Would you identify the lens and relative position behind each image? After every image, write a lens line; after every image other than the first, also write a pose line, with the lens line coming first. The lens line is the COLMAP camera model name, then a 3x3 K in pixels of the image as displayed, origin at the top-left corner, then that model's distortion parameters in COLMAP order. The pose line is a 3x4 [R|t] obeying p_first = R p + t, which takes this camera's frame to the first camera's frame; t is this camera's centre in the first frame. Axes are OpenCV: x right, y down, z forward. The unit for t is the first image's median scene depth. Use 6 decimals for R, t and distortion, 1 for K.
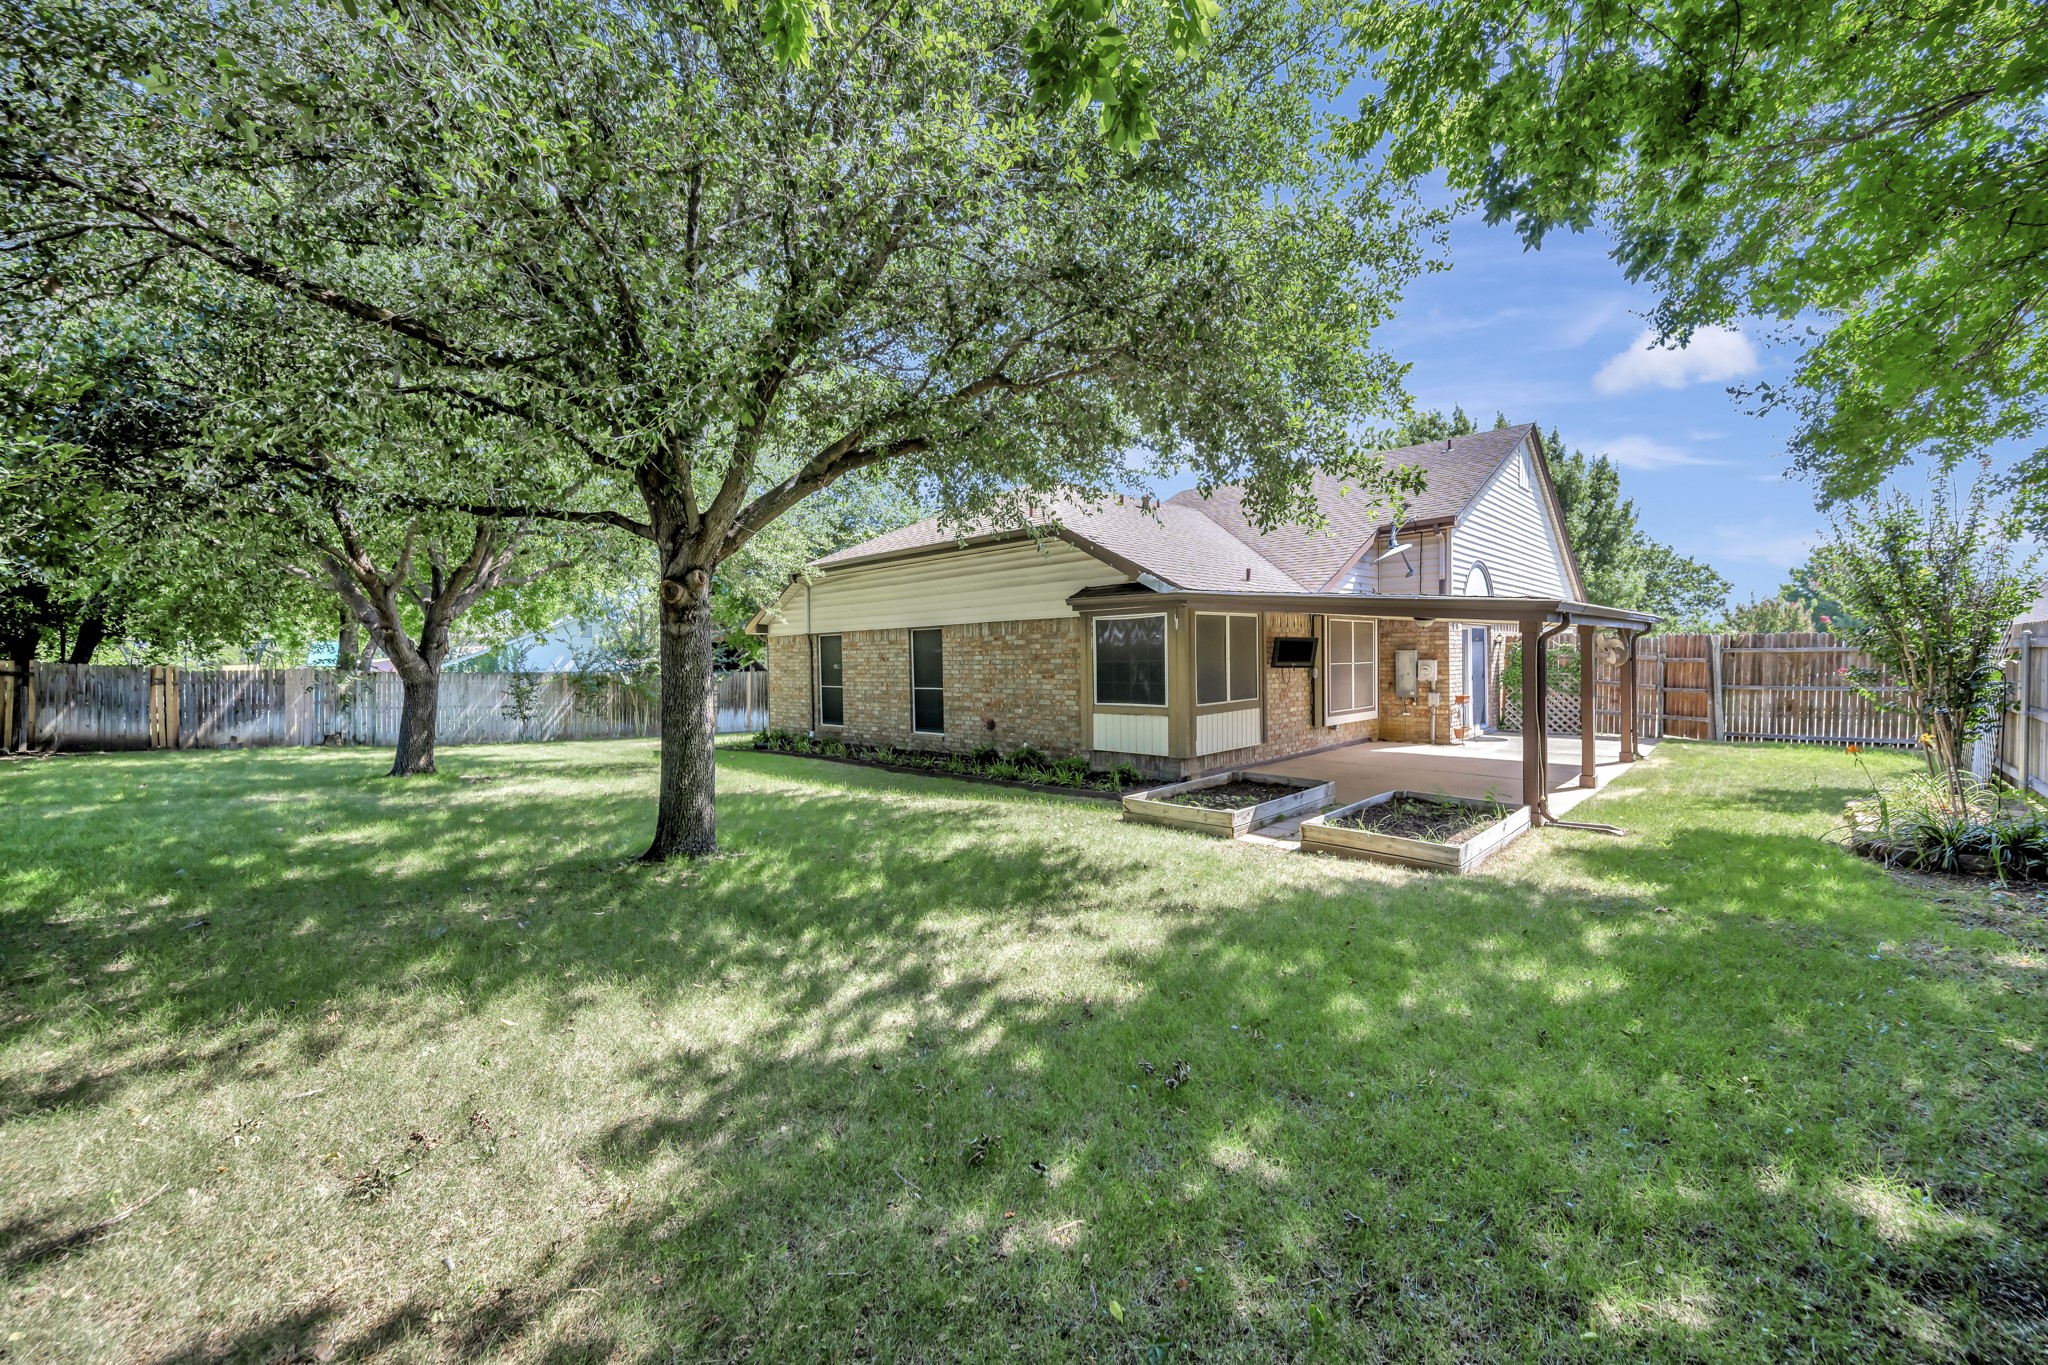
lens RADIAL K [[807.6, 0, 1013.3], [0, 807.6, 672.5], [0, 0, 1]] dist [-0.001966, 0.001281]
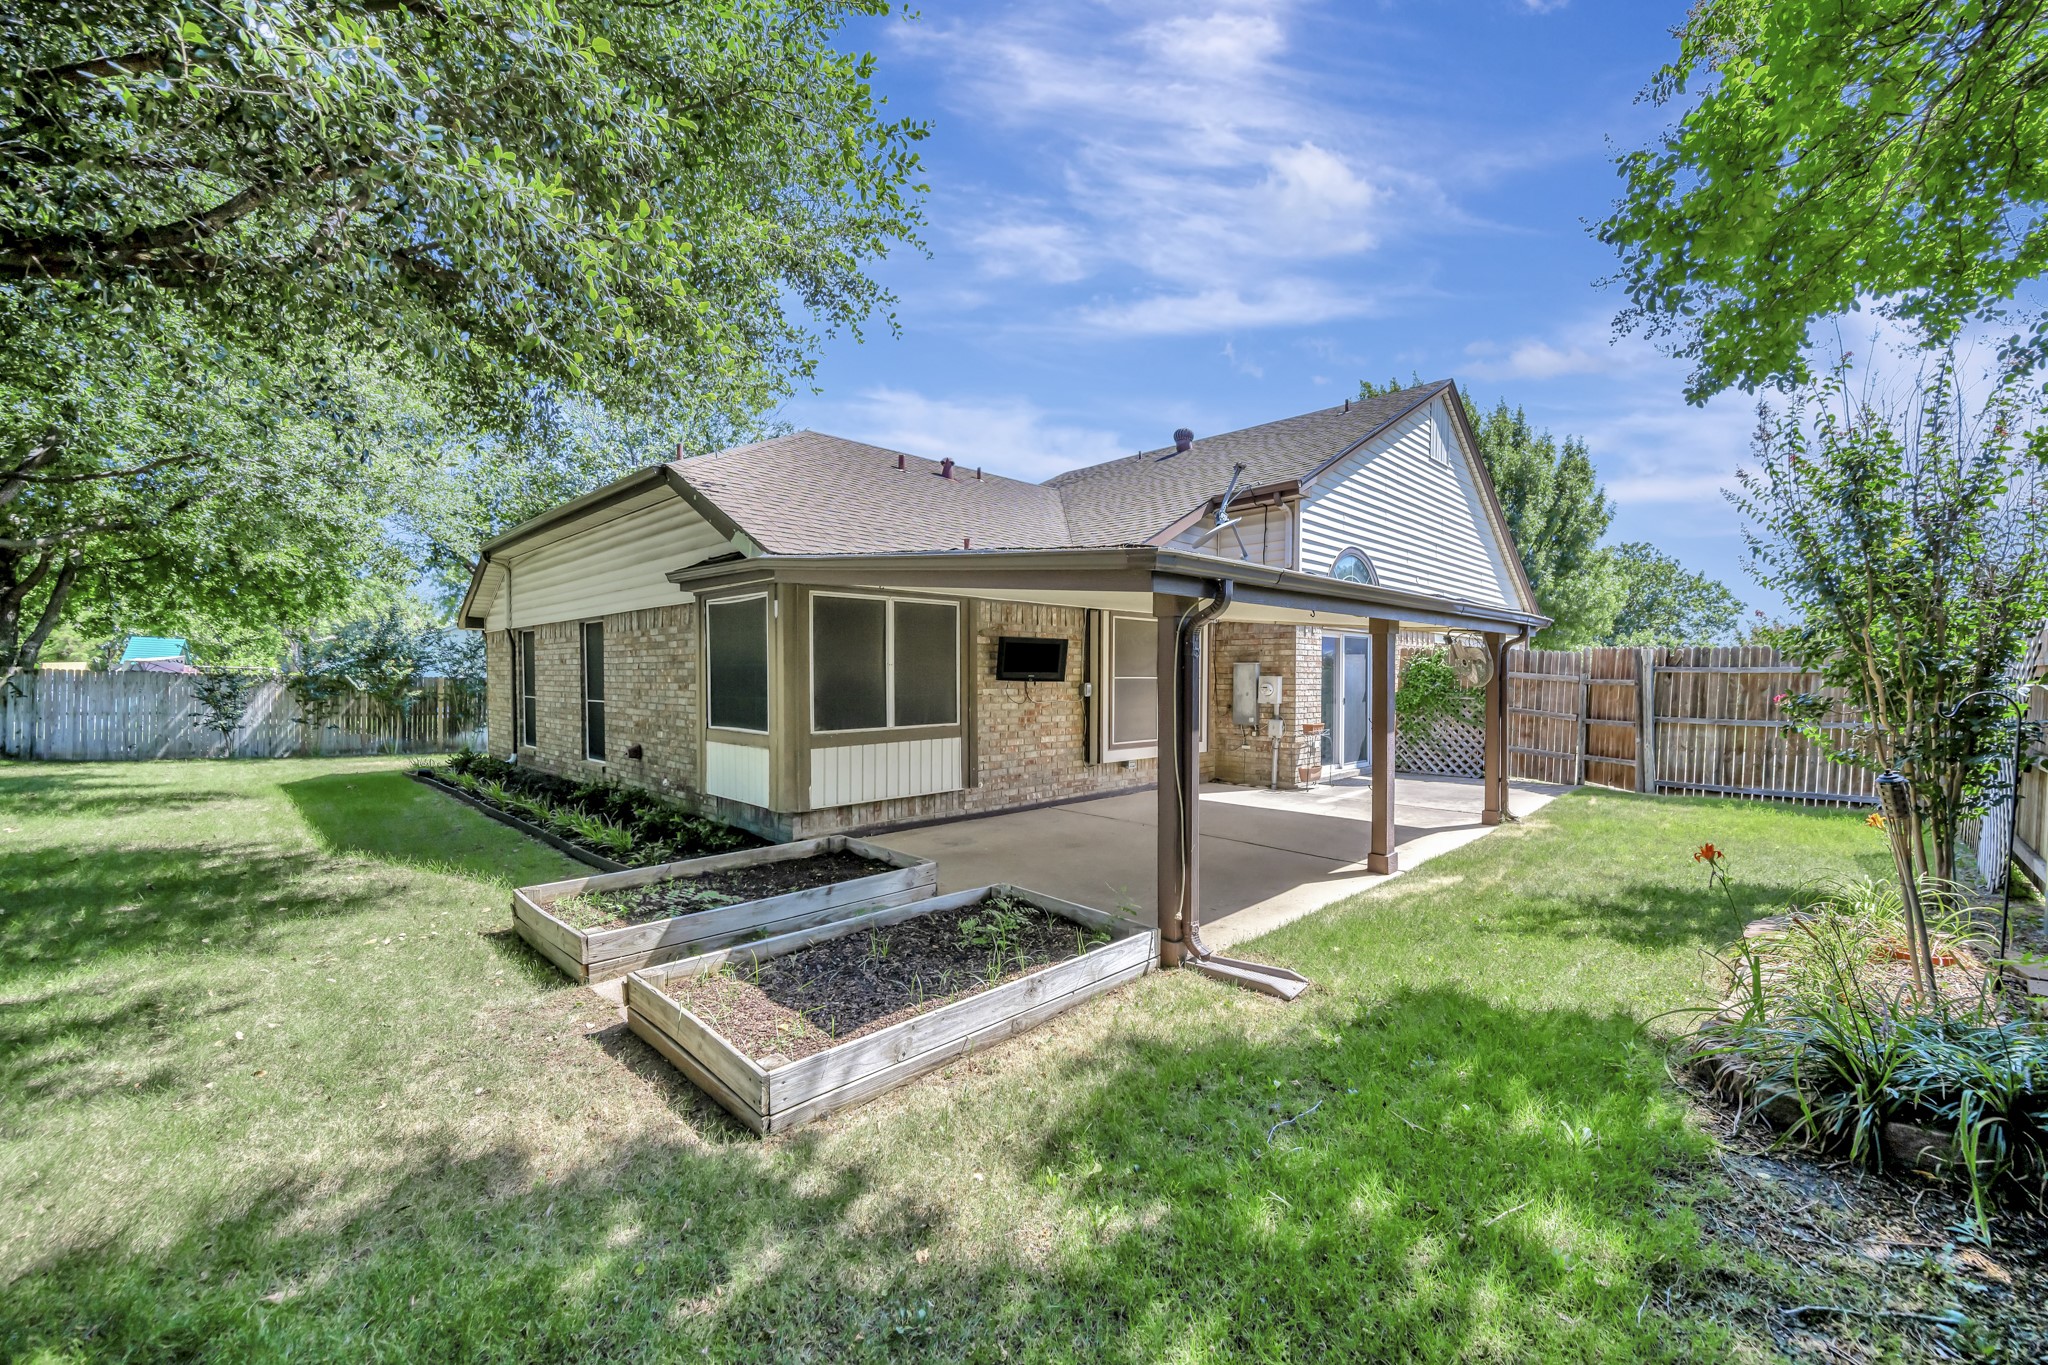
lens RADIAL K [[807.6, 0, 1056.8], [0, 807.6, 694.7], [0, 0, 1]] dist [-0.001966, 0.001281]
pose [[0.999824, 0.018556, -0.002661, 0.347257], [-0.018542, 0.999815, 0.005032, 0.001952], [0.002754, -0.004982, 0.999984, 0.272844]]
